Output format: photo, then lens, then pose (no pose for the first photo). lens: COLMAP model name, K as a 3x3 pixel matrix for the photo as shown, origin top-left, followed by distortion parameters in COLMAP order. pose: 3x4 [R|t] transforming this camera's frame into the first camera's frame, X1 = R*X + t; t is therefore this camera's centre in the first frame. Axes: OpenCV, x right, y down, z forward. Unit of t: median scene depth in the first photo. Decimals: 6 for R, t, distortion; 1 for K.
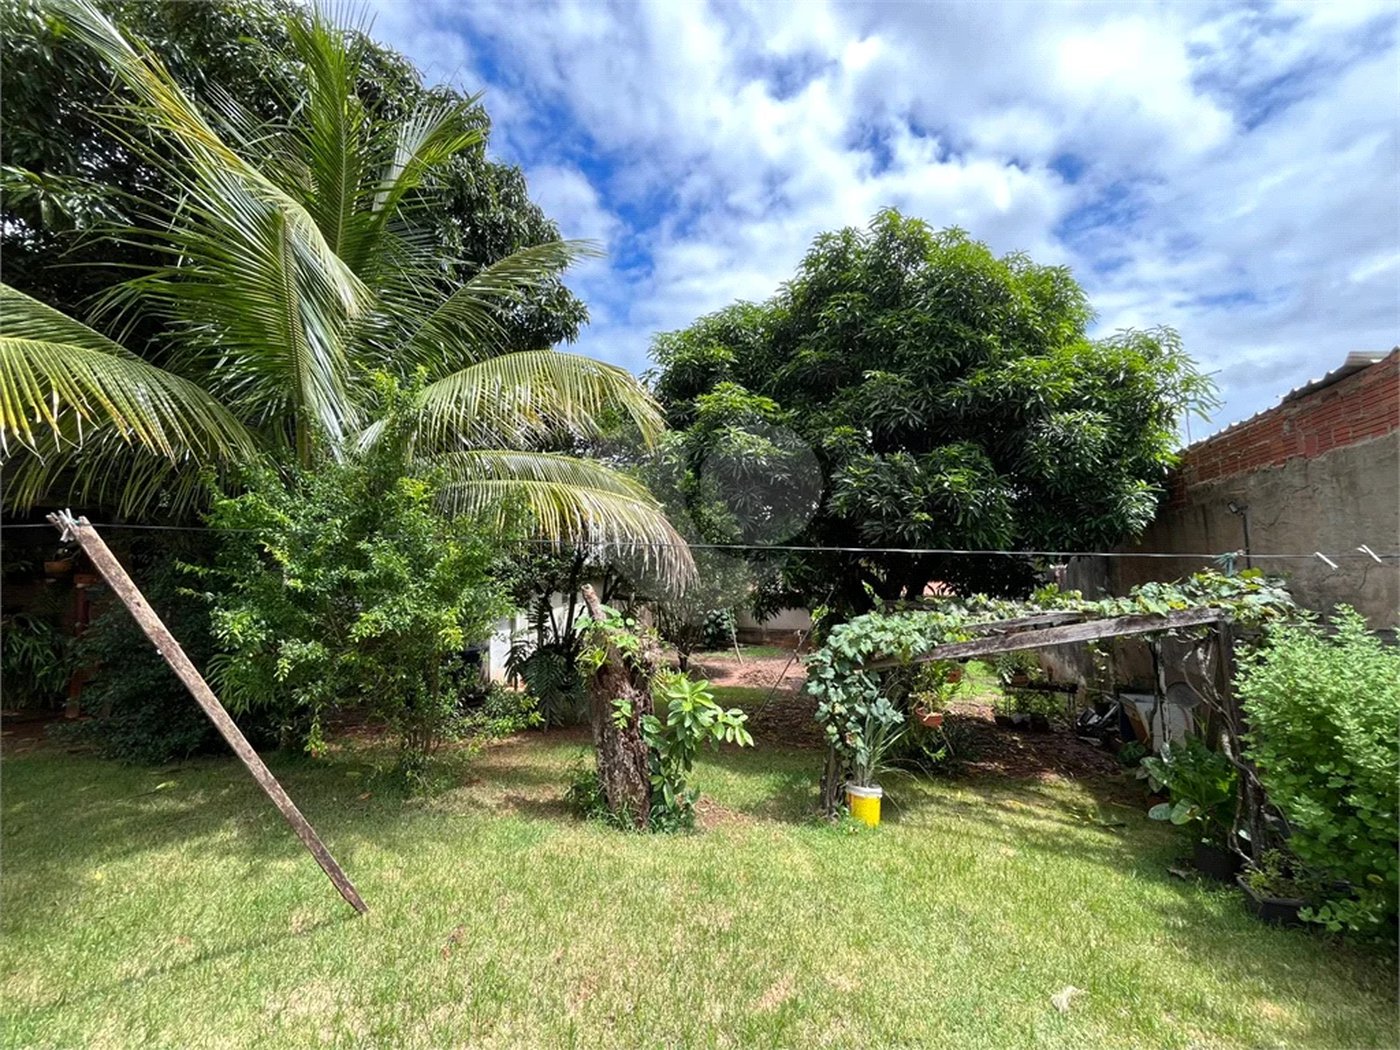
lens RADIAL K [[579.7, 0, 699.7], [0, 579.7, 519.7], [0, 0, 1]] dist [0.009723, 0.000025]
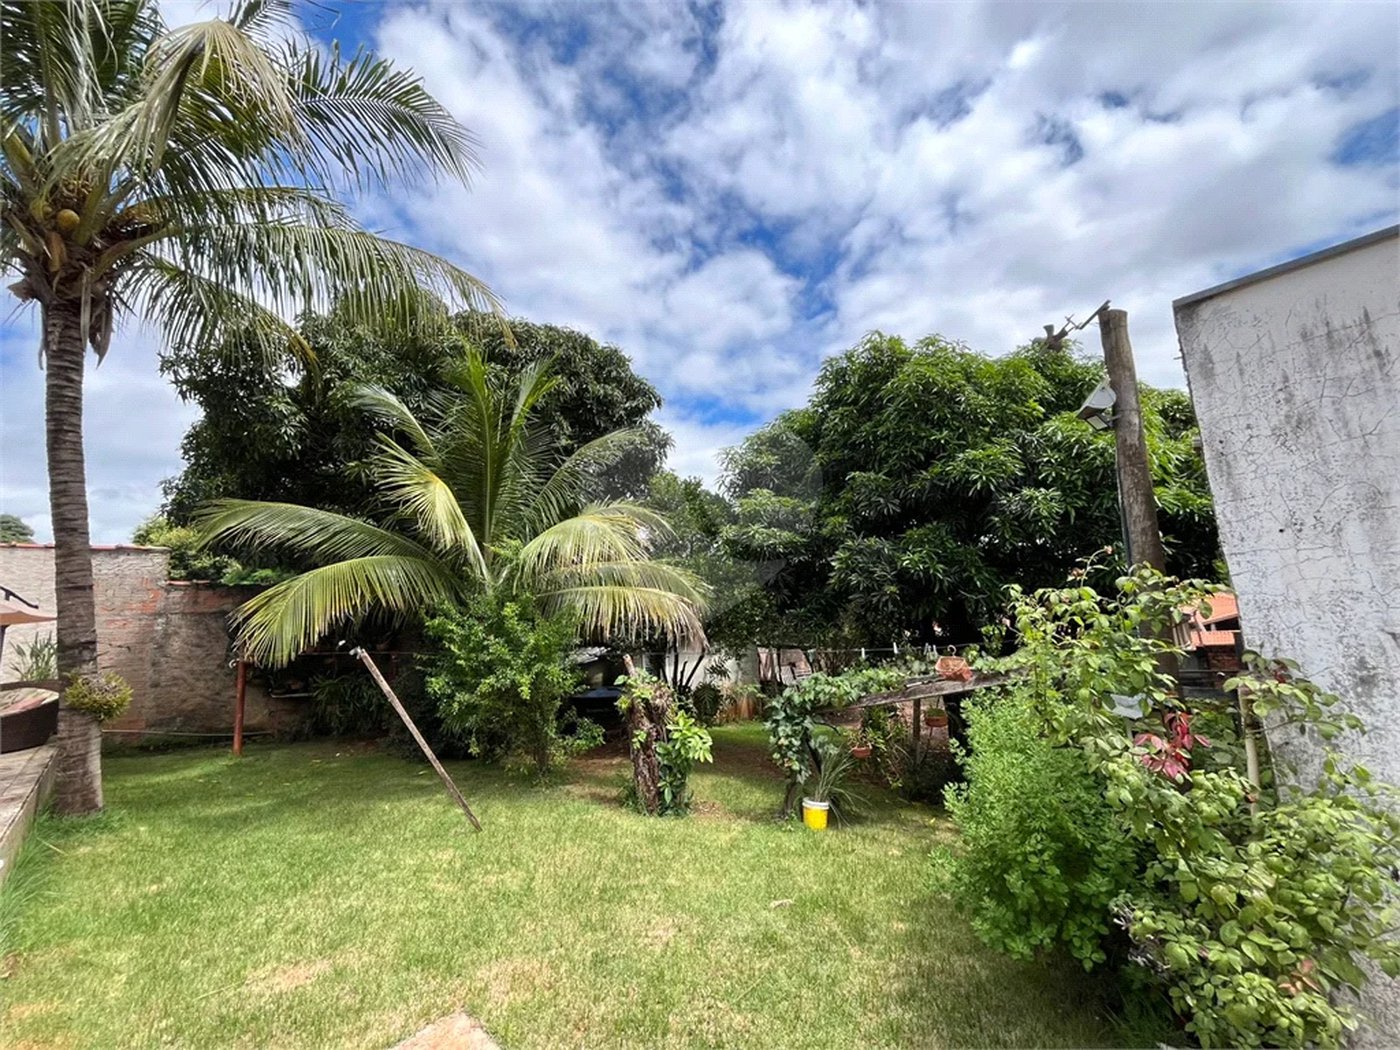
lens RADIAL K [[566.4, 0, 696.7], [0, 566.4, 524.3], [0, 0, 1]] dist [-0.002567, 0.000008]
pose [[0.929402, -0.102839, -0.354451, 0.561099], [0.079730, 0.993662, -0.079238, -0.101495], [0.360354, 0.045383, 0.931711, -0.364215]]
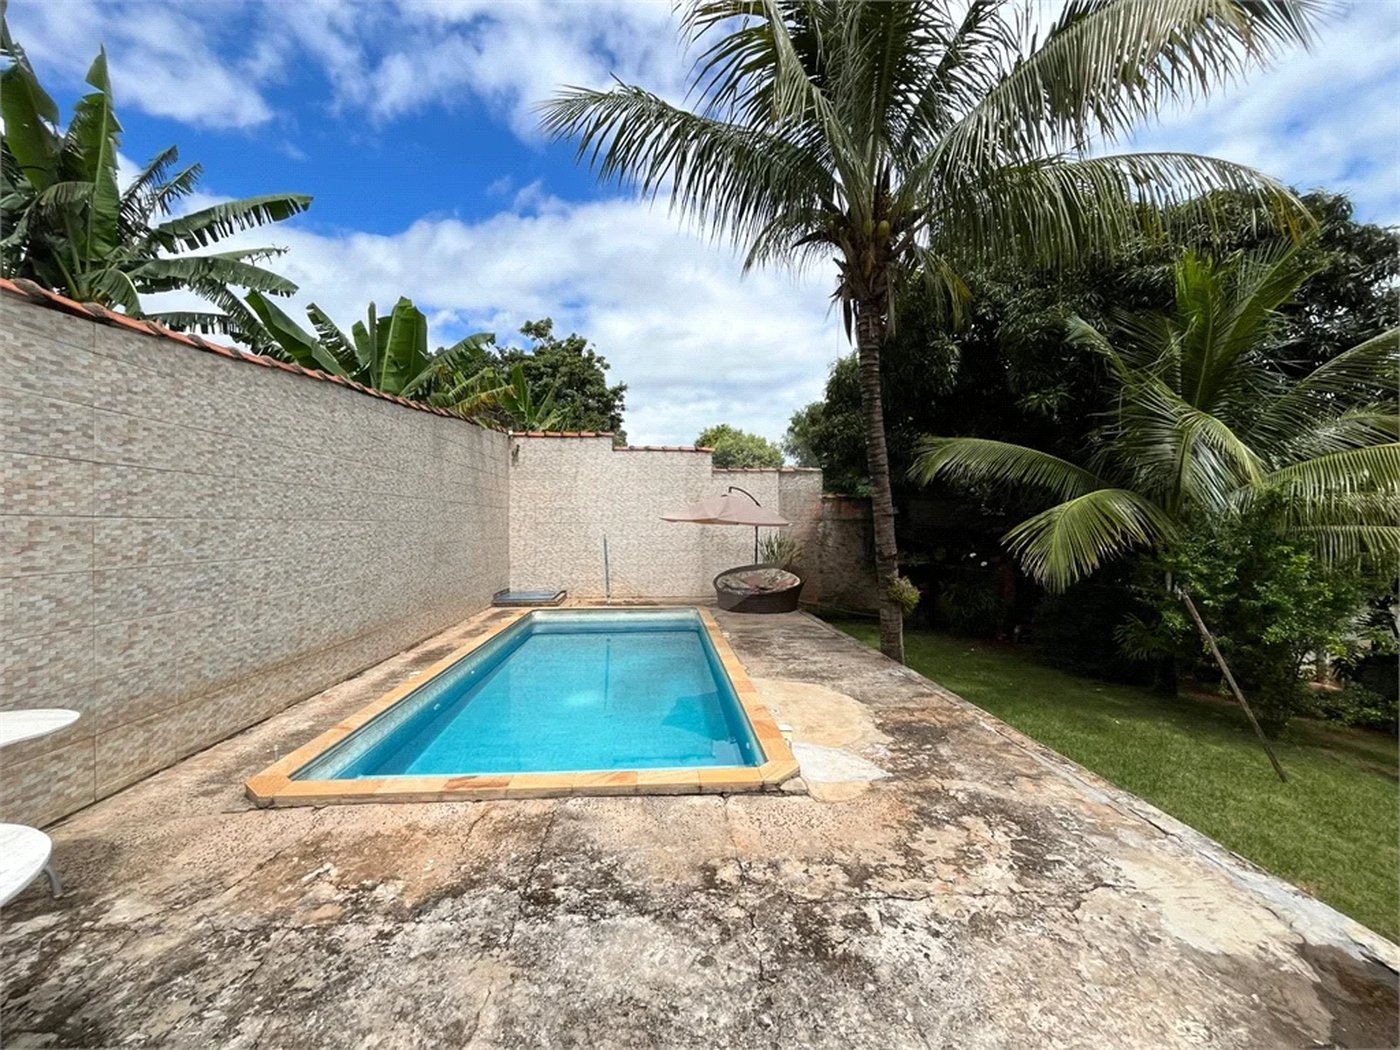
lens RADIAL K [[570.1, 0, 702.5], [0, 570.1, 527.3], [0, 0, 1]] dist [0.000867, 0.000862]
pose [[0.468541, 0.017973, -0.883259, 0.114141], [0.066552, 0.996234, 0.055575, -0.258148], [0.880931, -0.084822, 0.465580, -0.951049]]
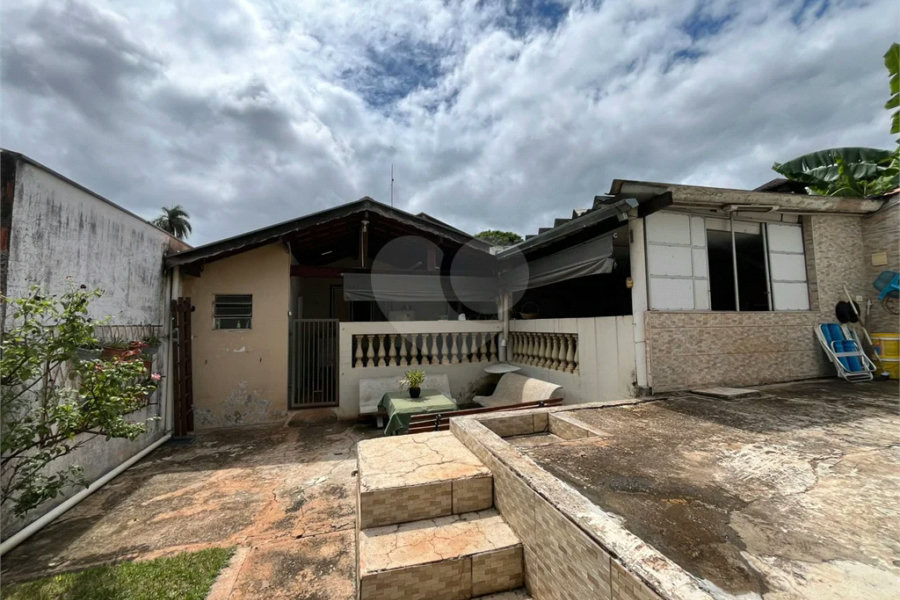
lens RADIAL K [[364.2, 0, 447.9], [0, 364.2, 300.0], [0, 0, 1]] dist [-0.002897, 0.000153]
pose [[-0.630346, 0.081815, 0.771991, -0.146792], [-0.035862, 0.990301, -0.134233, 0.003899], [-0.775486, -0.112299, -0.621298, 0.057297]]
